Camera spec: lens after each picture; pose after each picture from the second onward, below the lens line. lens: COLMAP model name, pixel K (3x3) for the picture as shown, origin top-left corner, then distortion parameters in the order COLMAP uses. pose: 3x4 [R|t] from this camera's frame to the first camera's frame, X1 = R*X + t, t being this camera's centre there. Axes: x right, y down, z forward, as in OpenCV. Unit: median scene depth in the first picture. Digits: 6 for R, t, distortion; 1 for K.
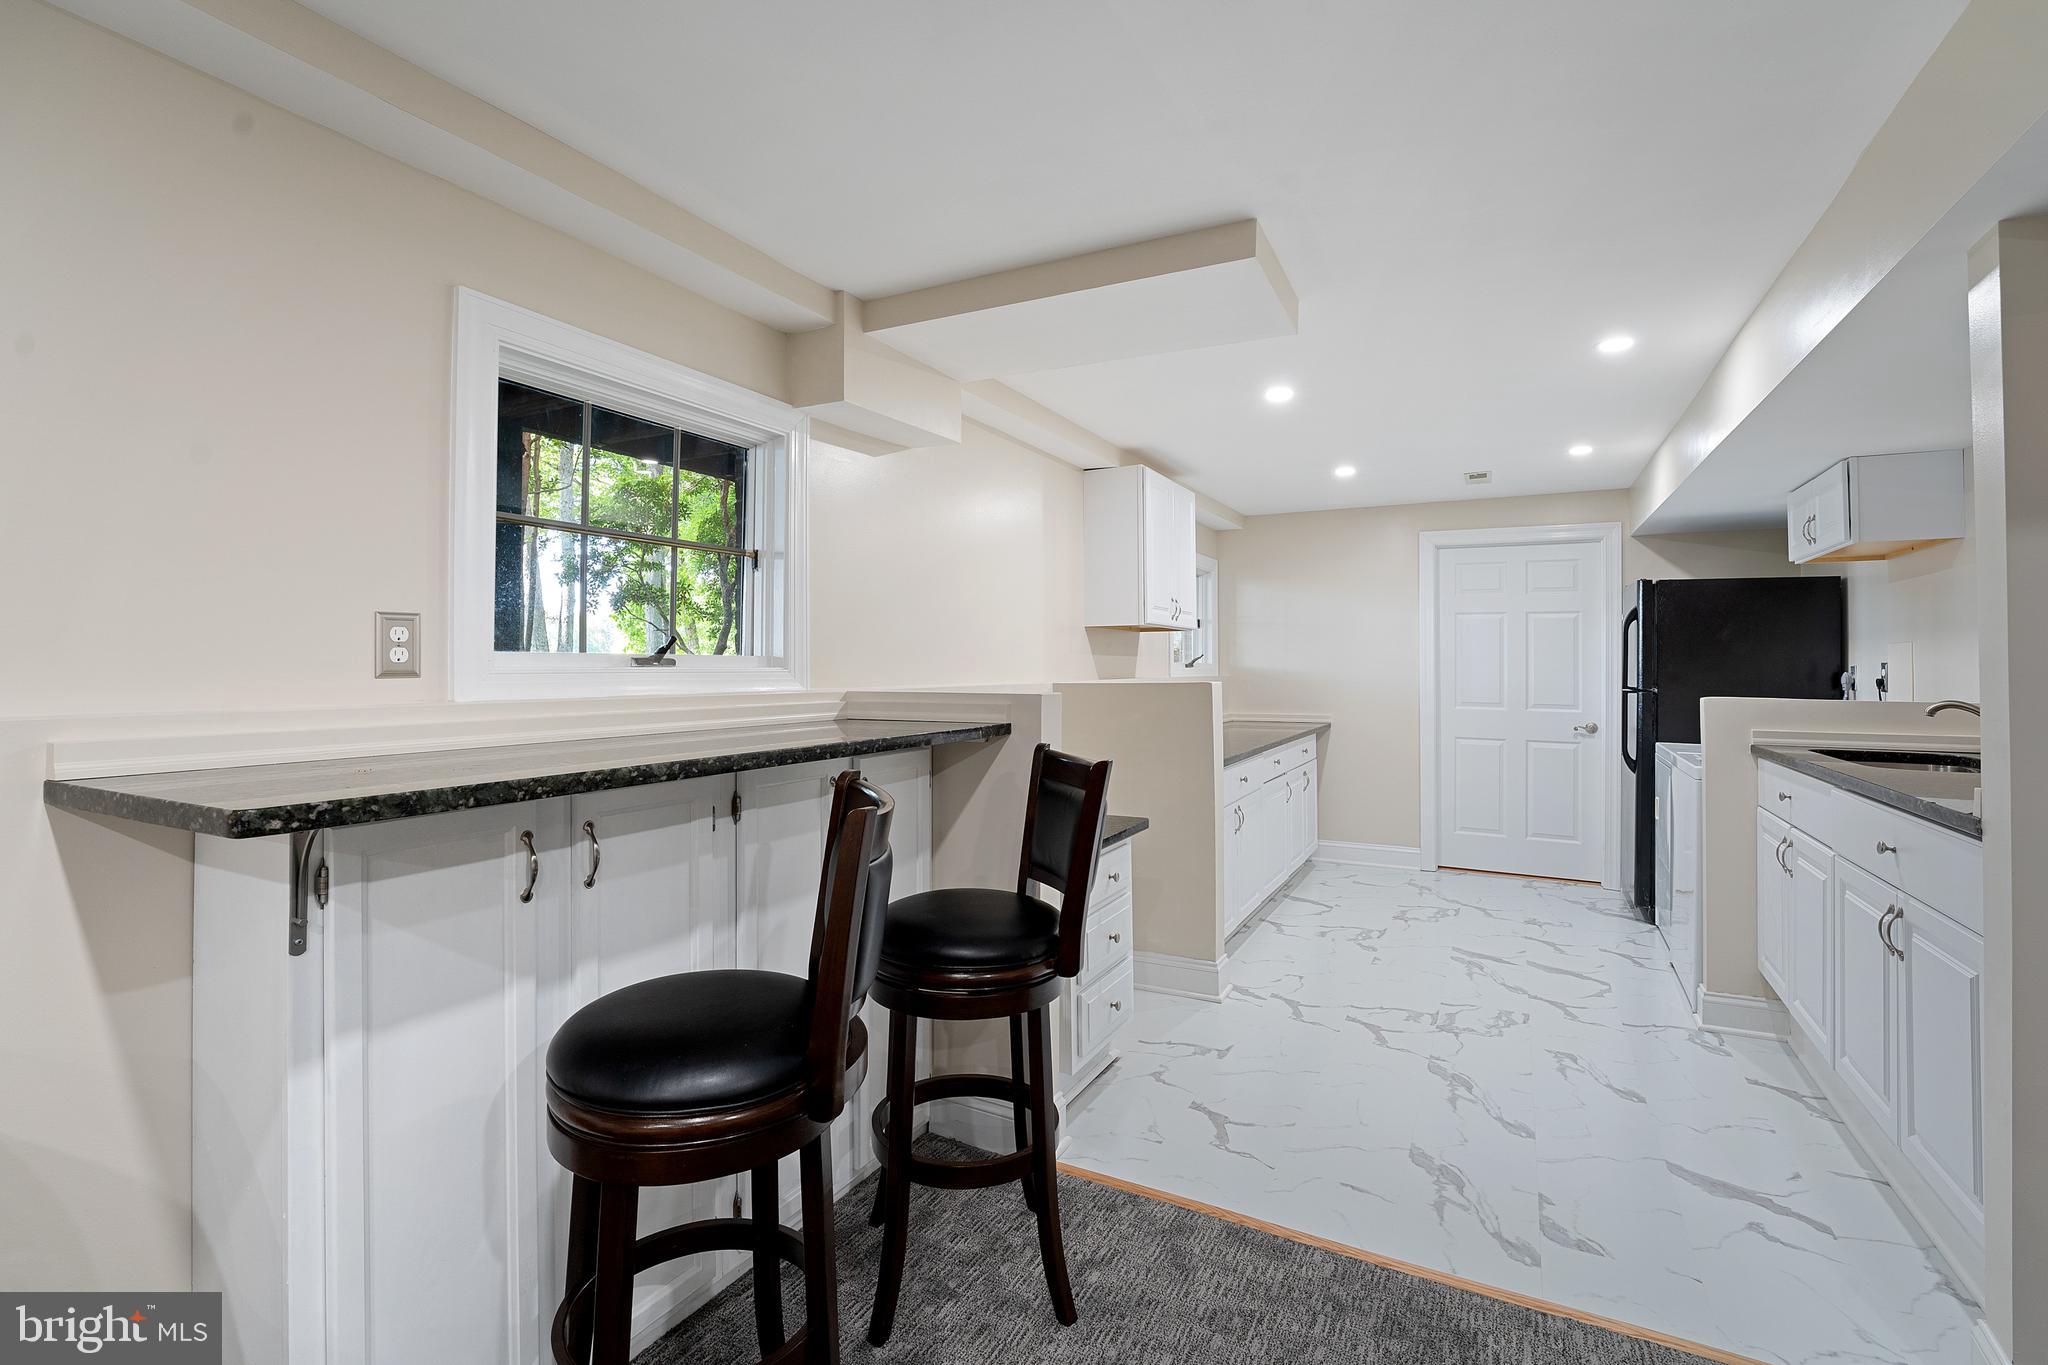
lens RADIAL K [[912.4, 0, 1027.9], [0, 912.4, 660.7], [0, 0, 1]] dist [-0.000015, 0.000008]
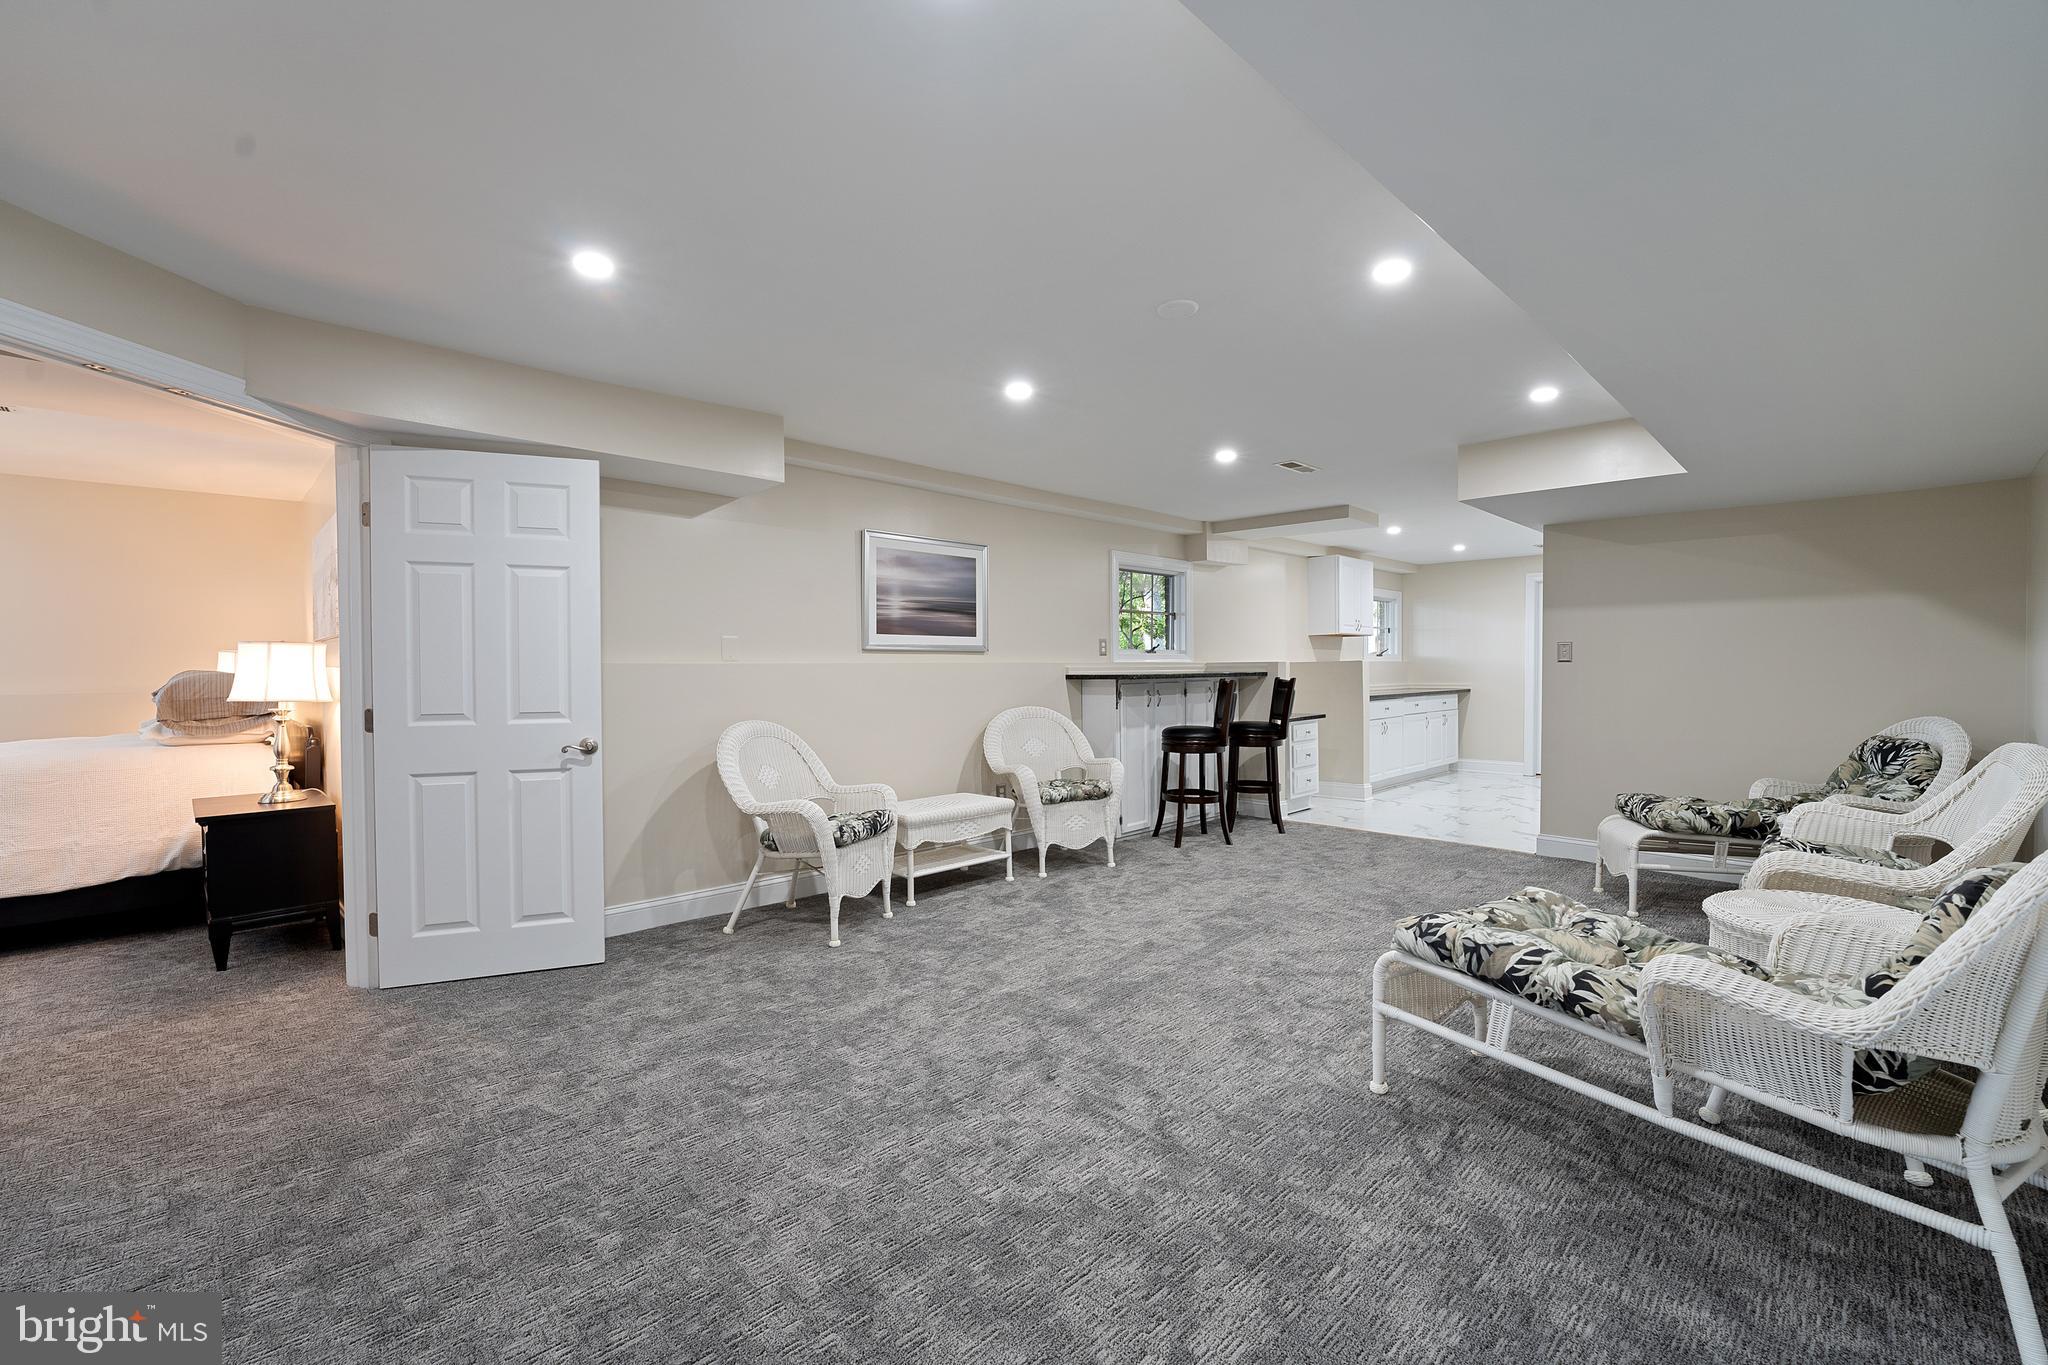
lens RADIAL K [[827.5, 0, 1062.3], [0, 827.5, 676.8], [0, 0, 1]] dist [-0.000175, 0.000093]
pose [[0.963746, -0.000049, -0.266820, 0.068214], [0.005374, 0.999801, 0.019229, 0.034714], [0.266766, -0.019966, 0.963554, -2.081398]]
